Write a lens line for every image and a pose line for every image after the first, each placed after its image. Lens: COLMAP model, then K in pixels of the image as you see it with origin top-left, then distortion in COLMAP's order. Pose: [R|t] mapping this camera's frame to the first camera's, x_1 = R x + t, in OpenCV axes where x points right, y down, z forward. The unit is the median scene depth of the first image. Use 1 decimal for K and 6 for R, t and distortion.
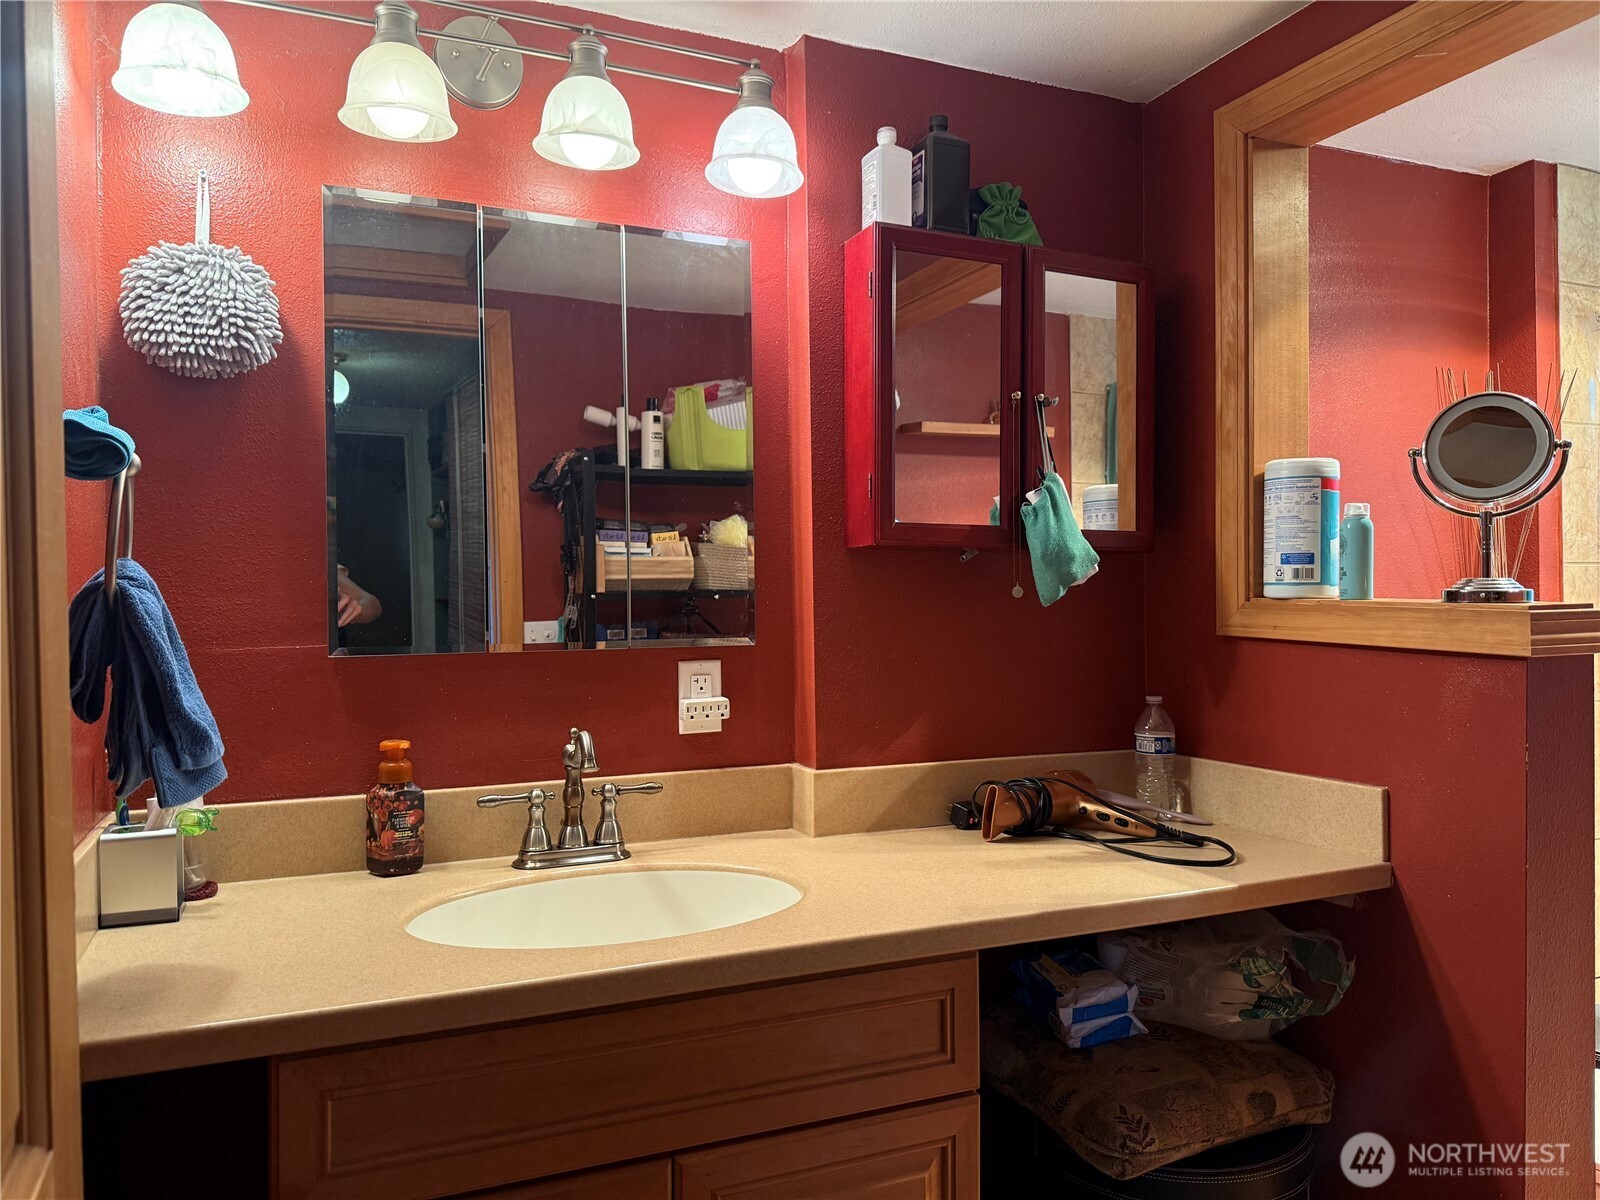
lens RADIAL K [[1130.4, 0, 807.4], [0, 1130.4, 589.2], [0, 0, 1]] dist [0.044858, -0.061718]
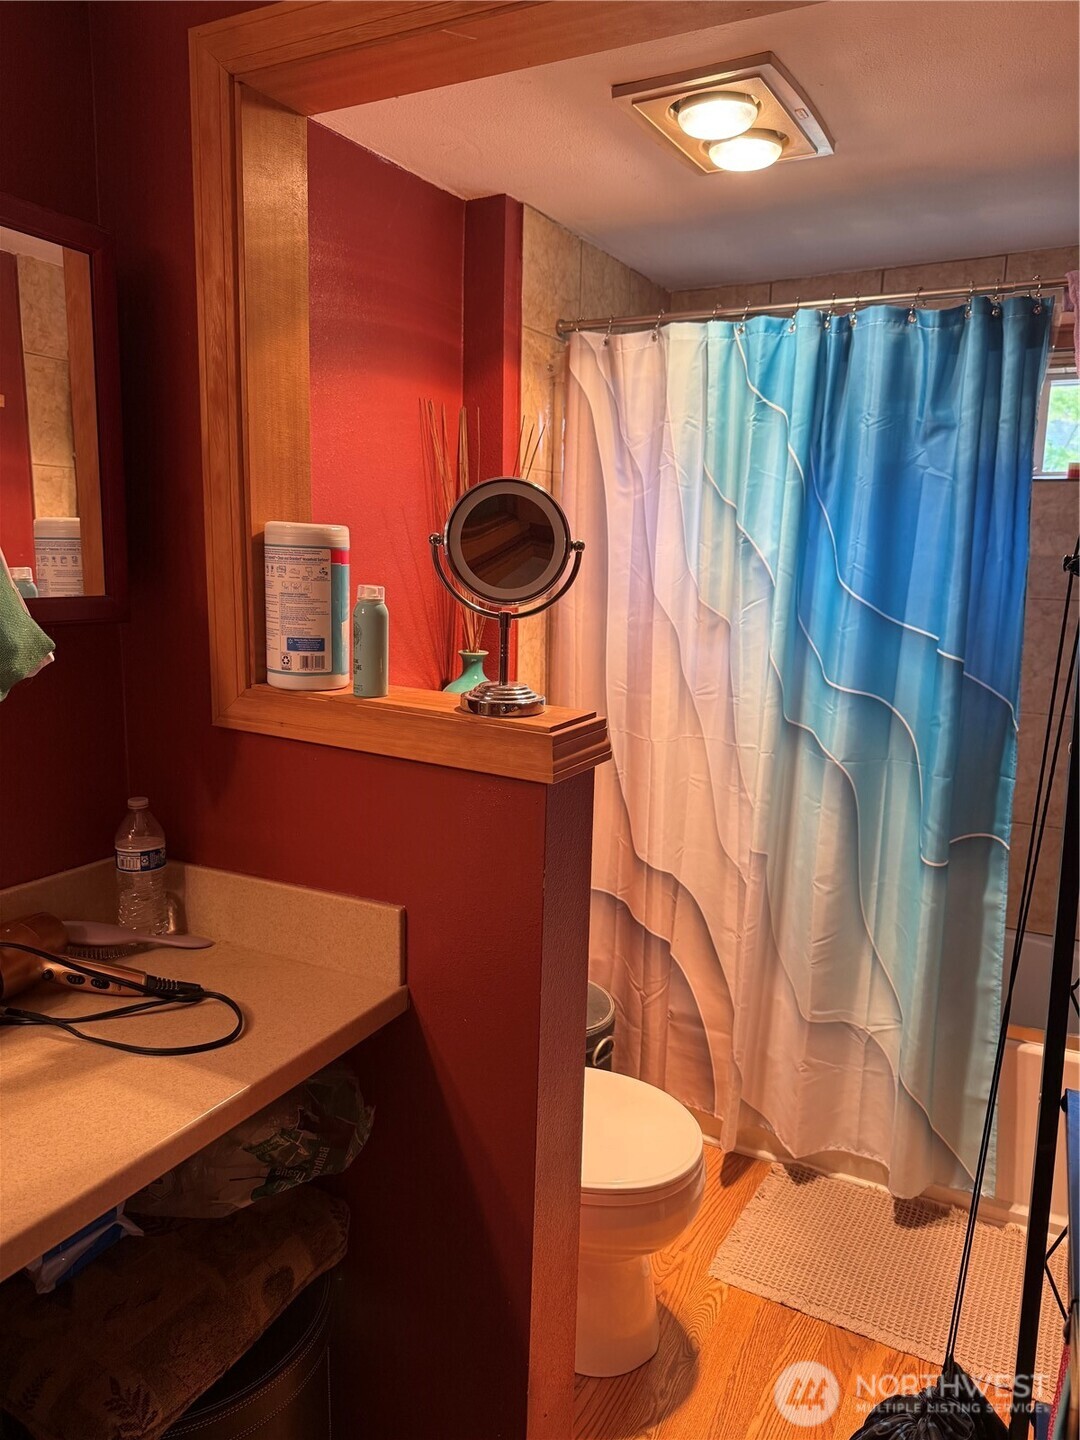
lens RADIAL K [[1017.4, 0, 551.6], [0, 1017.4, 724.6], [0, 0, 1]] dist [0.044858, -0.061718]
pose [[0.780335, -0.085112, 0.619543, 0.093485], [-0.030975, 0.984218, 0.174225, -0.100815], [-0.624594, -0.155145, 0.765383, 0.280963]]
